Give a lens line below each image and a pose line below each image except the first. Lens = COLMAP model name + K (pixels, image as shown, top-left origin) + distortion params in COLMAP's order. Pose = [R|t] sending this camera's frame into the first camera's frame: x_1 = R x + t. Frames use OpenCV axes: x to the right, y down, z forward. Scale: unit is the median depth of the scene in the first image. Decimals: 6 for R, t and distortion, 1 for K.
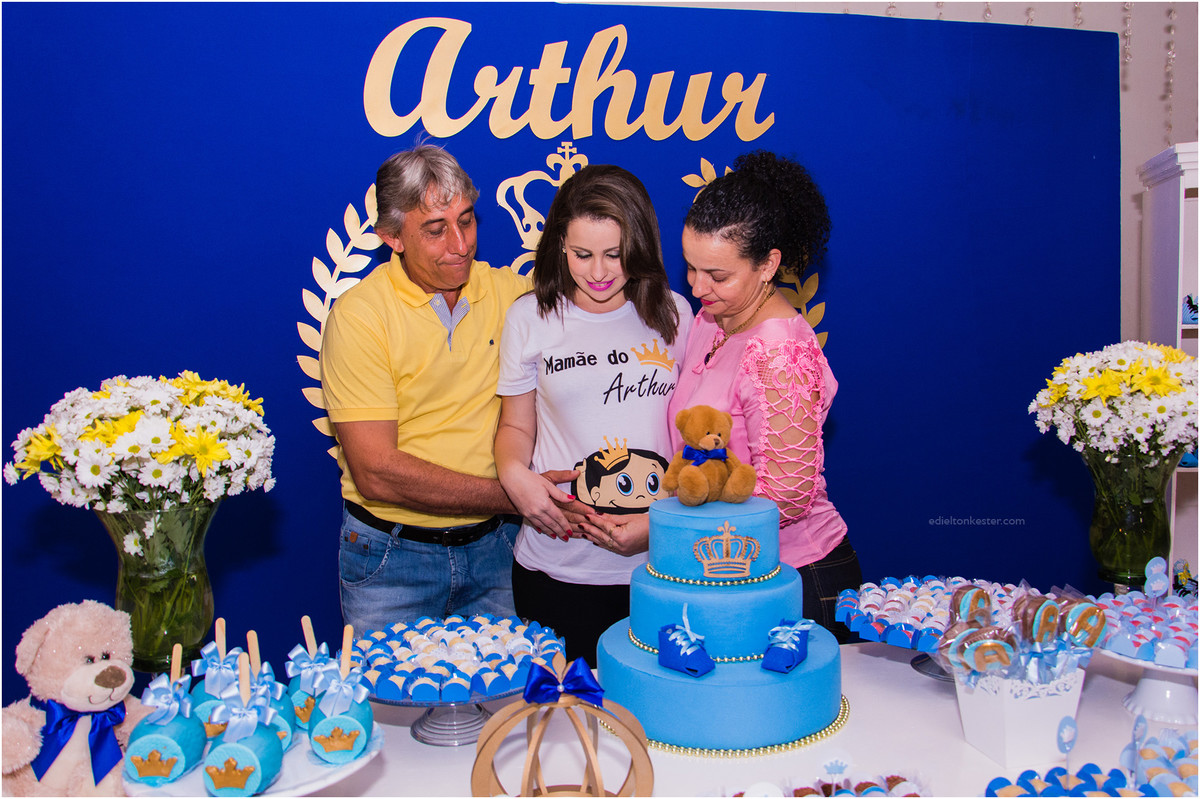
lens RADIAL K [[973.1, 0, 597.2], [0, 973.1, 403.1], [0, 0, 1]] dist [-0.018524, 0.007109]
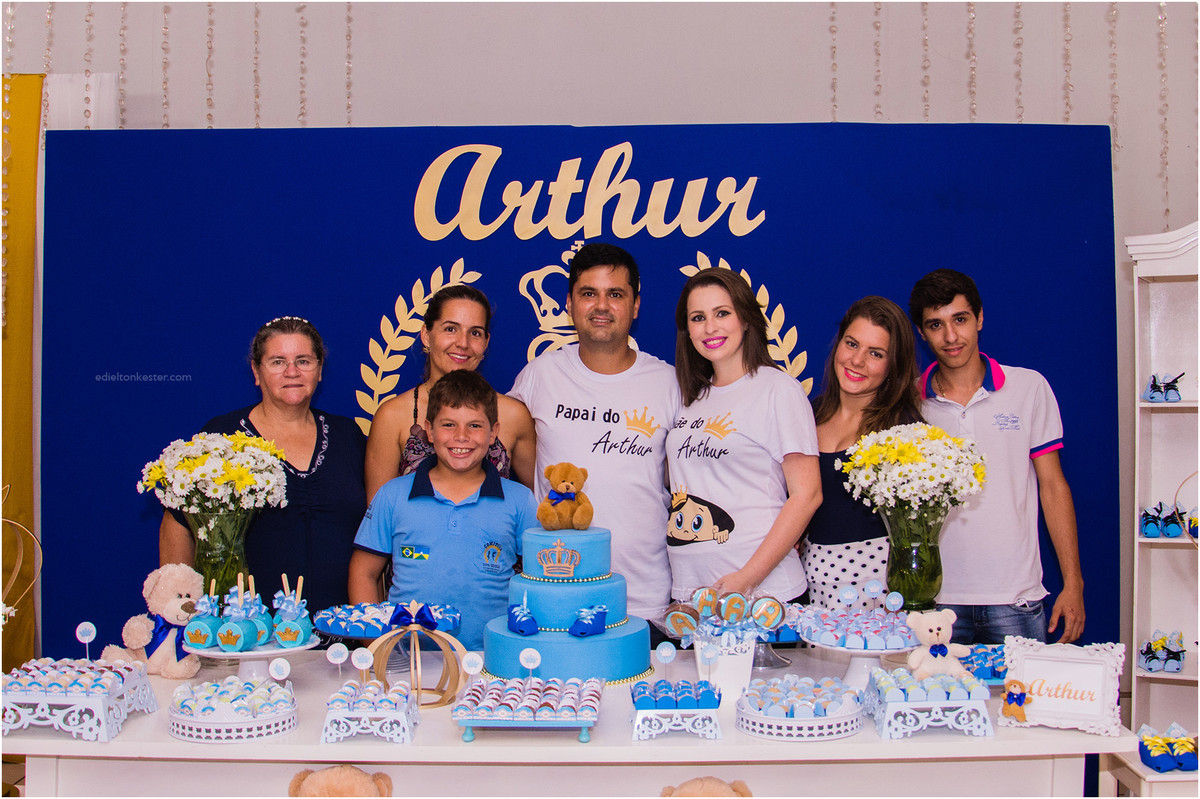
lens RADIAL K [[1364.1, 0, 618.1], [0, 1364.1, 349.9], [0, 0, 1]] dist [-0.133521, -0.001478]
pose [[0.976008, 0.009267, -0.217536, 0.648797], [-0.028676, 0.995862, -0.086238, 0.008295], [0.215837, 0.090407, 0.972235, -1.013494]]
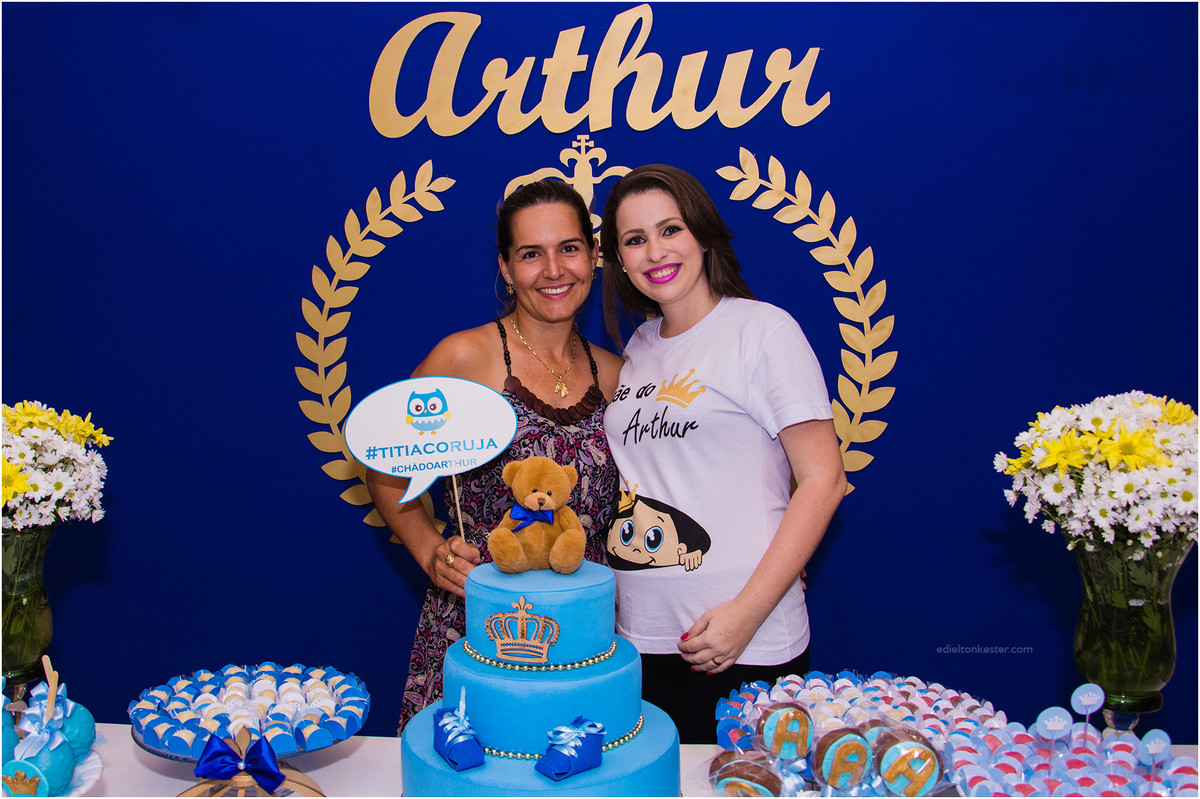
lens RADIAL K [[1088.5, 0, 555.1], [0, 1088.5, 355.3], [0, 0, 1]] dist [-0.140800, 0.082516]
pose [[0.955649, 0.023140, -0.293597, 0.417188], [-0.032764, 0.999074, -0.027902, -0.063914], [0.292679, 0.036284, 0.955522, 0.080359]]
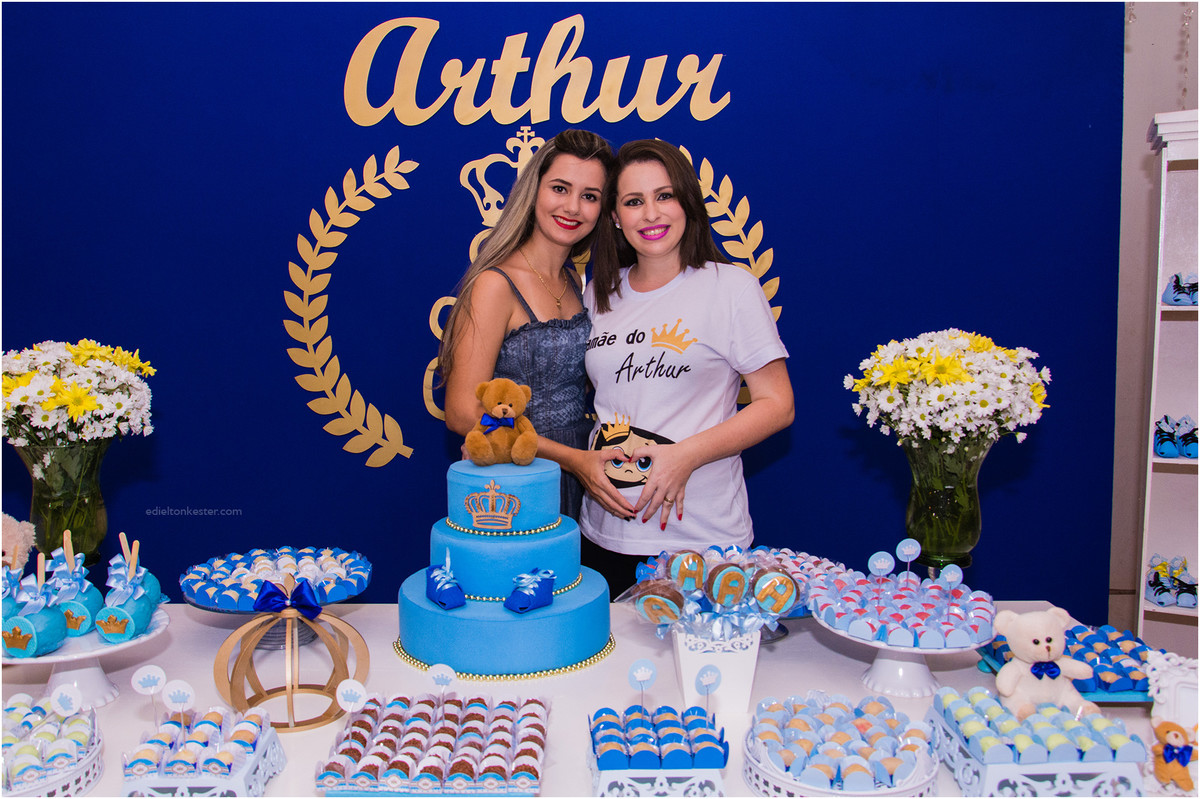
lens RADIAL K [[1008.0, 0, 558.4], [0, 1008.0, 371.6], [0, 0, 1]] dist [-0.016915, 0.004726]
pose [[0.974688, 0.032894, -0.221137, 0.449246], [-0.029769, 0.999404, 0.017452, -0.029876], [0.221580, -0.010428, 0.975087, -0.145780]]
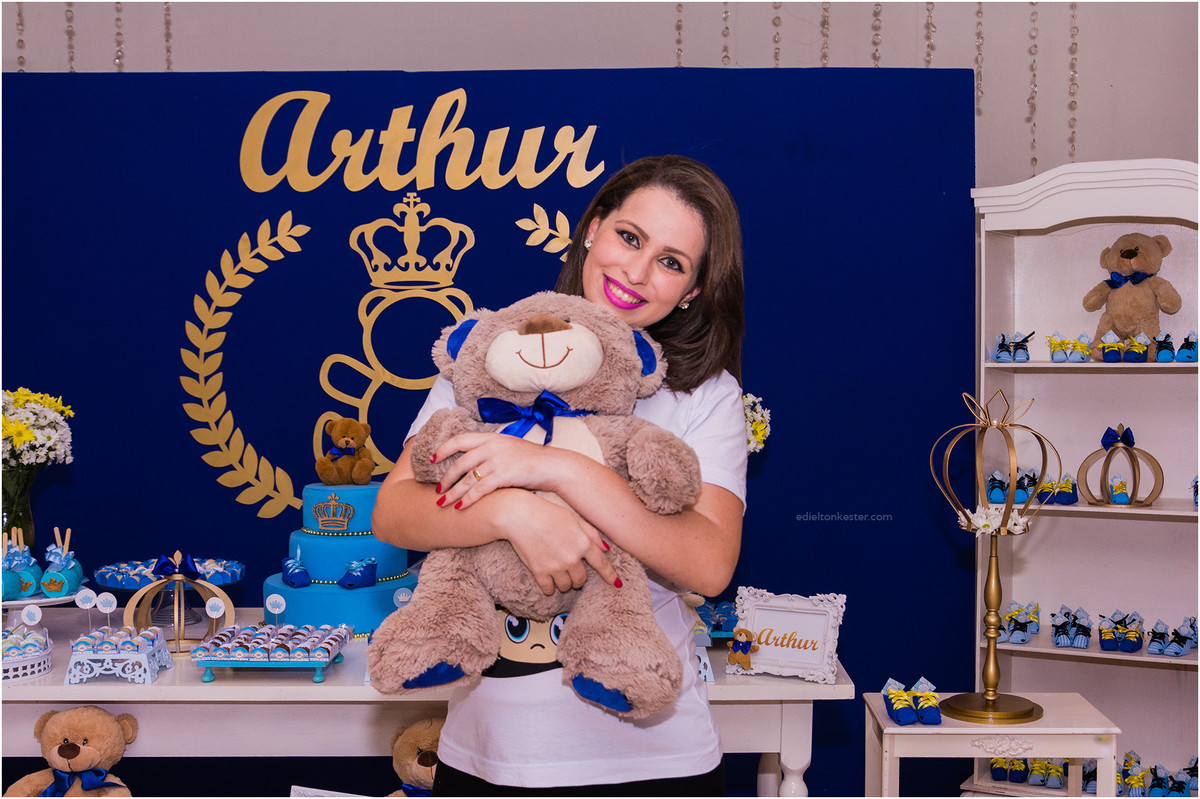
lens RADIAL K [[1570.5, 0, 622.1], [0, 1570.5, 405.3], [0, 0, 1]] dist [-0.046777, 0.060177]
pose [[0.975447, 0.024370, -0.218880, 1.062209], [-0.030354, 0.999251, -0.024017, 0.027749], [0.218131, 0.030071, 0.975456, -1.252135]]
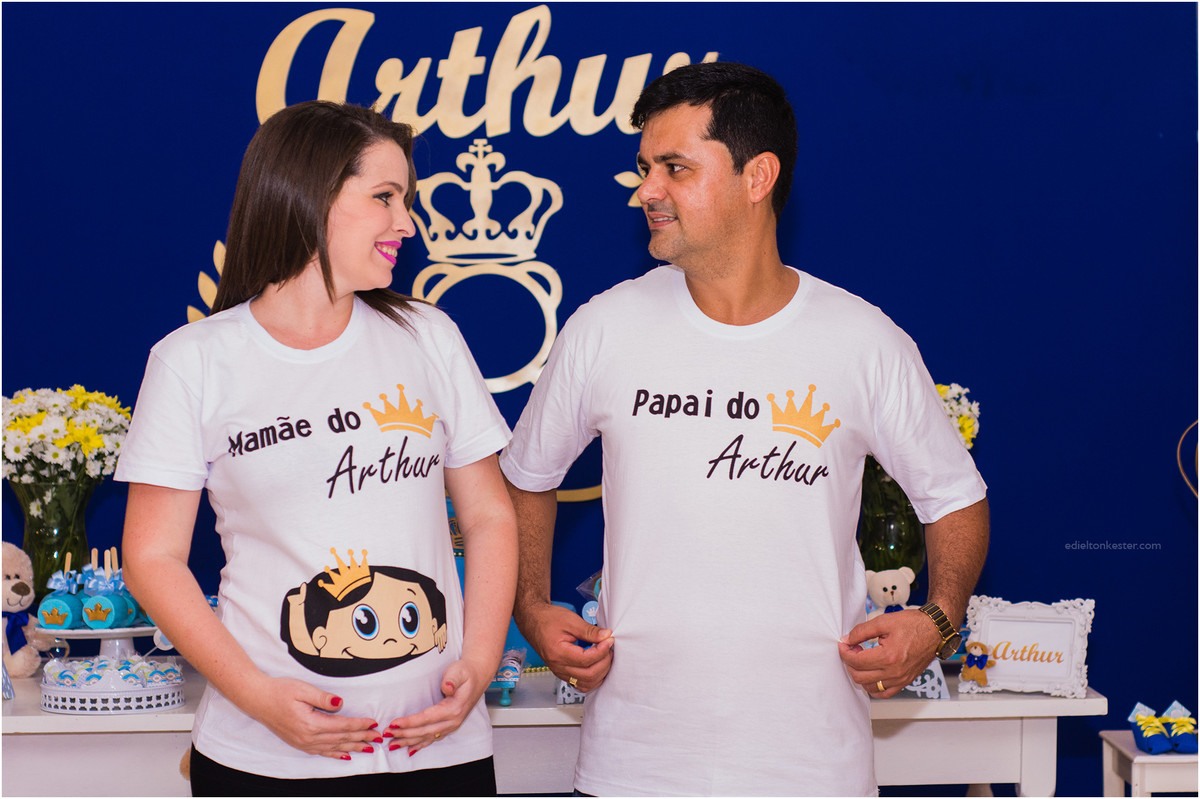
lens RADIAL K [[2701.0, 0, 598.3], [0, 2701.0, 414.3], [0, 0, 1]] dist [0.026306, -0.133270]
pose [[0.981859, 0.010890, -0.189298, 0.934453], [-0.019261, 0.998913, -0.042438, 0.143092], [0.188630, 0.045315, 0.981002, -2.376998]]
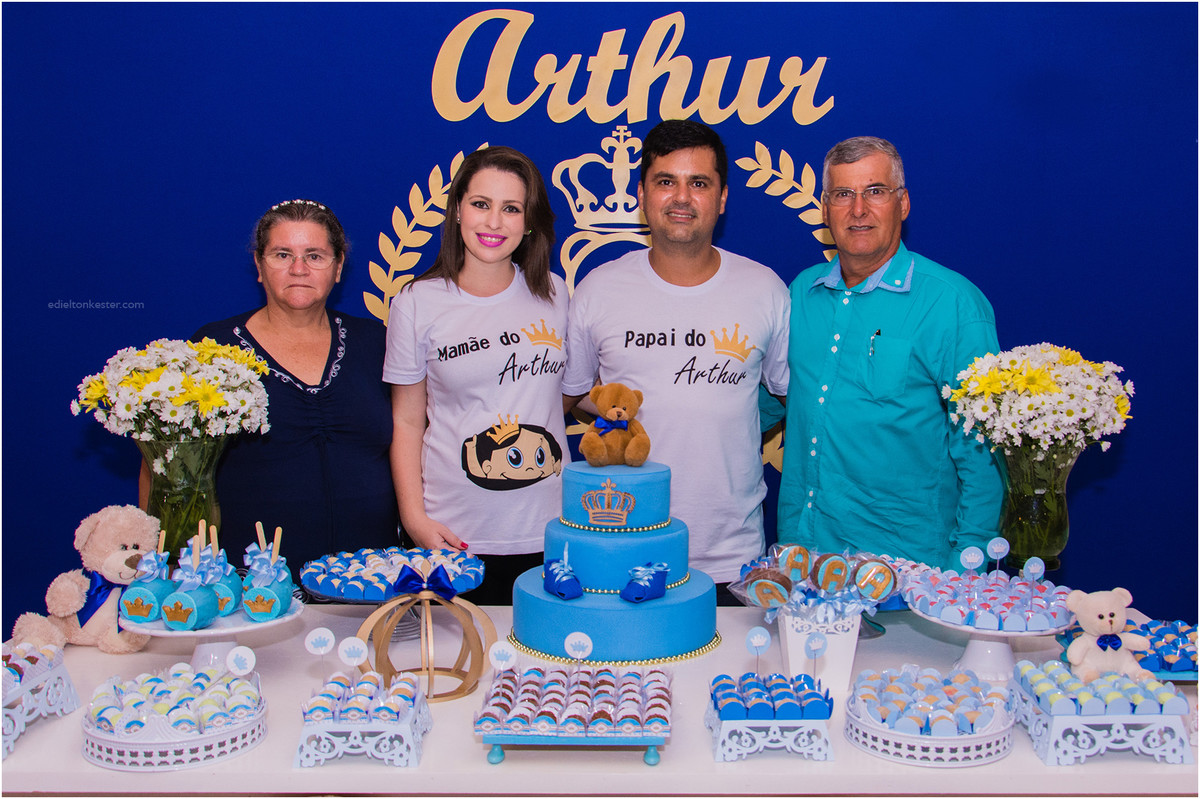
lens RADIAL K [[1228.1, 0, 665.9], [0, 1228.1, 377.9], [0, 0, 1]] dist [-0.028830, 0.031966]
pose [[0.982856, 0.046957, -0.178296, 0.449690], [-0.046989, 0.998887, 0.004047, -0.013606], [0.178288, 0.004400, 0.983969, -0.477531]]
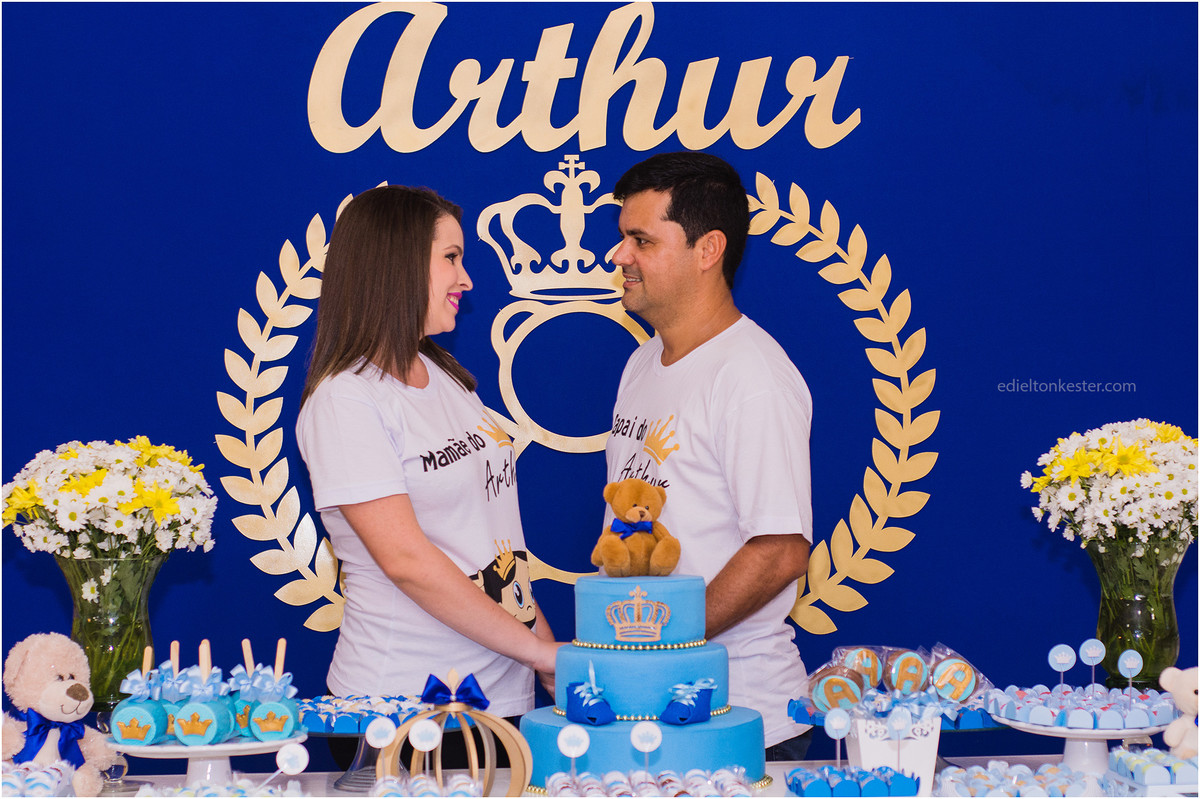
lens RADIAL K [[2639.7, 0, 584.0], [0, 2639.7, 403.6], [0, 0, 1]] dist [-0.048200, 0.123327]
pose [[0.991792, 0.007789, -0.127623, 0.413541], [-0.017941, 0.996746, -0.078589, 0.142618], [0.126596, 0.080234, 0.988704, -1.720705]]
